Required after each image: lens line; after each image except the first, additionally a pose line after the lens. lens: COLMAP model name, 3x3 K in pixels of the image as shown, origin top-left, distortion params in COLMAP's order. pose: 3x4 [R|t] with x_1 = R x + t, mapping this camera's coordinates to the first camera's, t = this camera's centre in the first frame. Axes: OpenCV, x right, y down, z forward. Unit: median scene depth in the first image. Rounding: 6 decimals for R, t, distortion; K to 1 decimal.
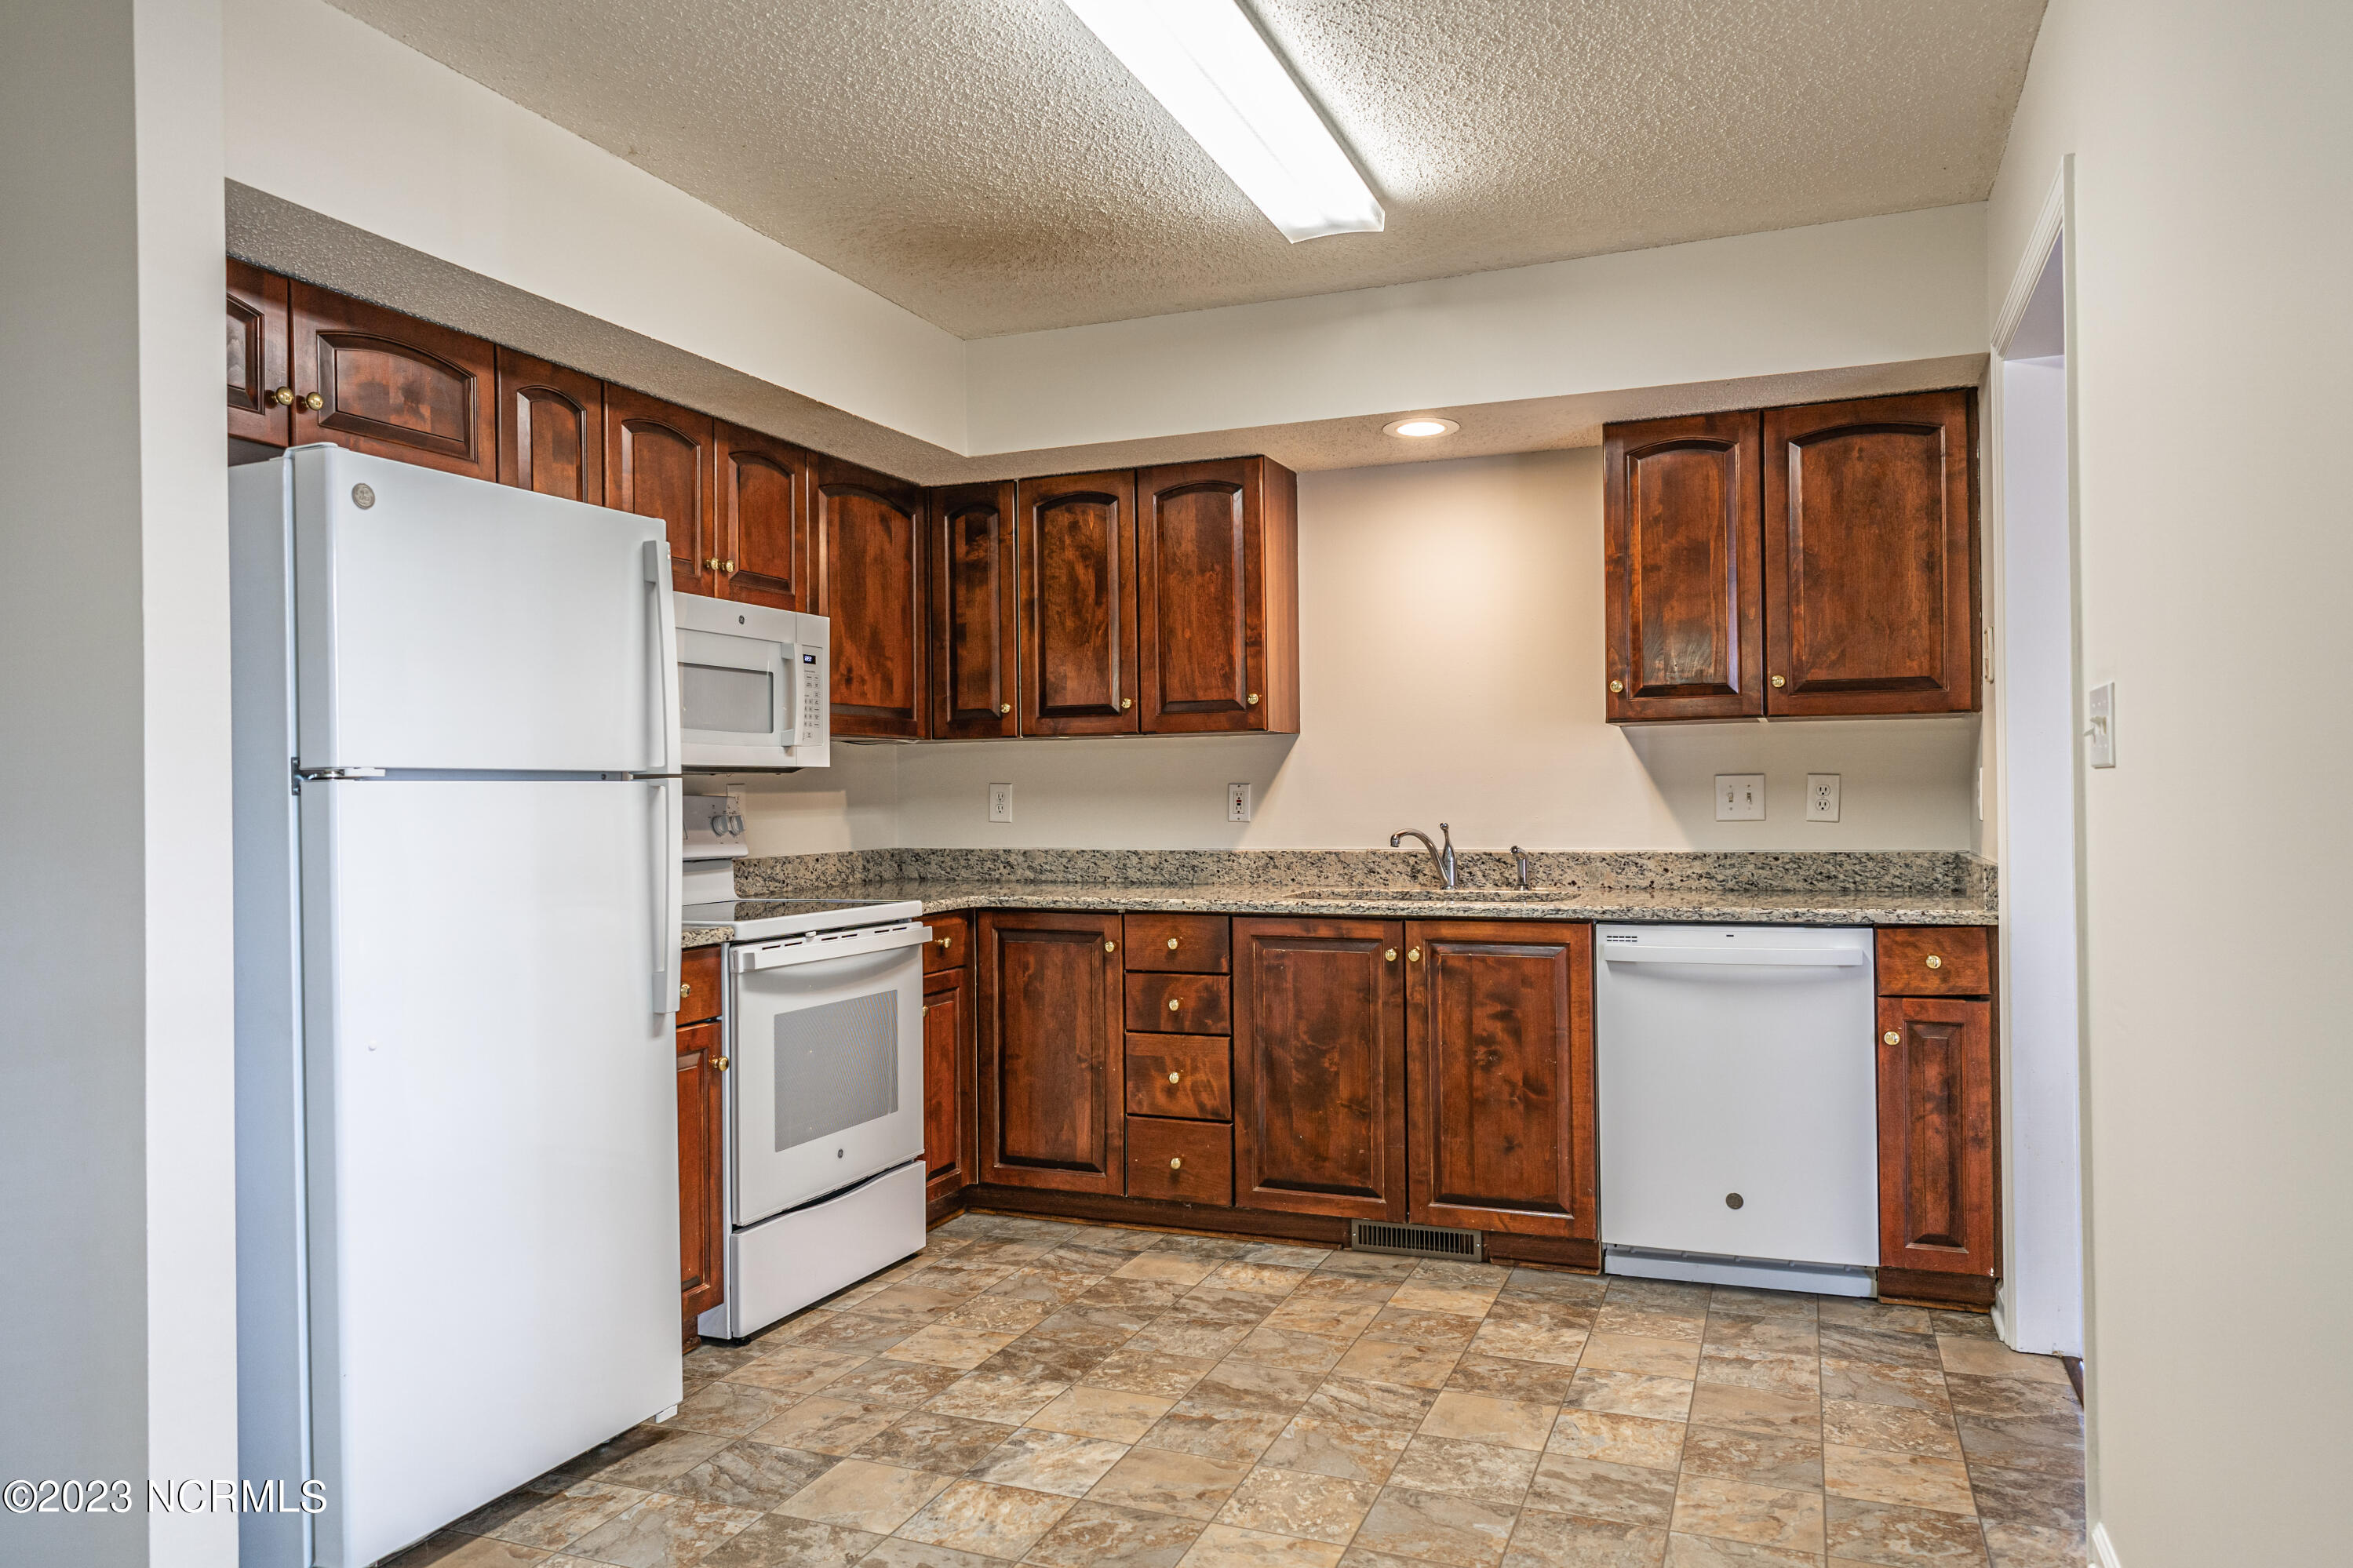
lens RADIAL K [[1542.5, 0, 1176.5], [0, 1542.5, 784.0], [0, 0, 1]] dist [-0.001260, 0.007445]
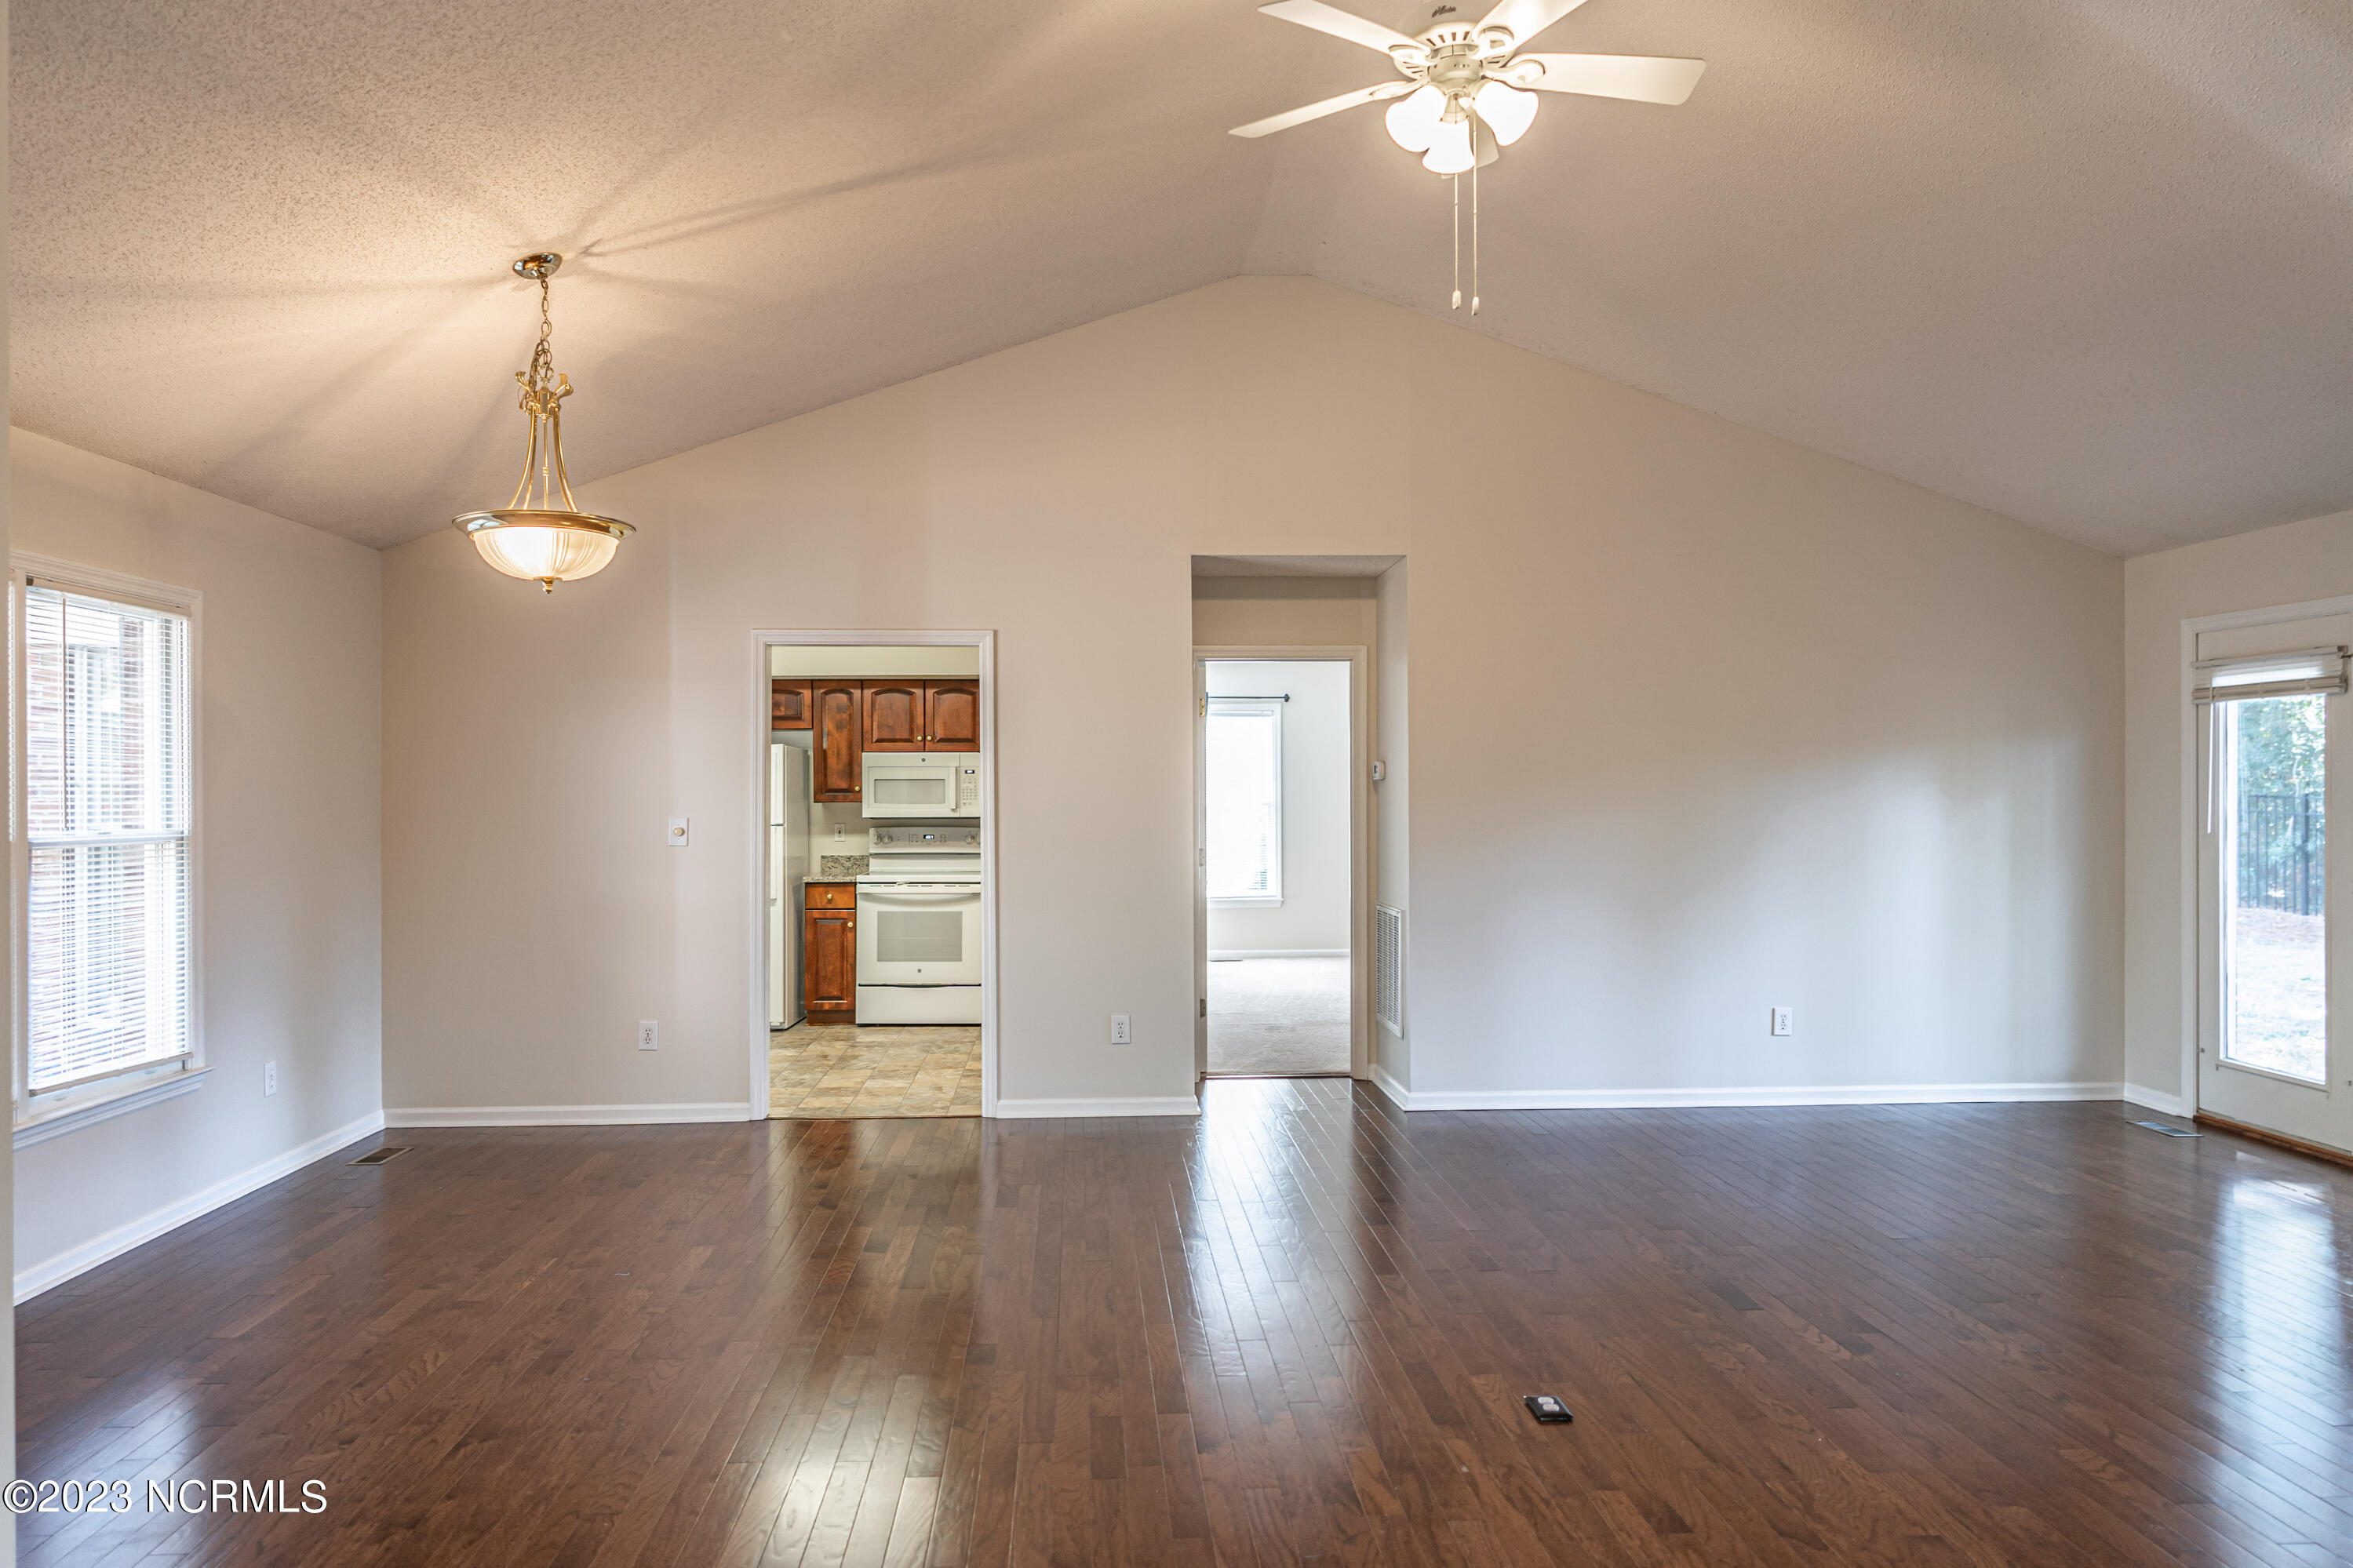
lens RADIAL K [[1542.5, 0, 1176.5], [0, 1542.5, 784.0], [0, 0, 1]] dist [-0.001260, 0.007445]
pose [[0.433201, 0.009062, -0.901252, 2.393835], [0.002176, 0.999936, 0.011100, -0.102528], [0.901295, -0.006770, 0.433154, 0.298648]]
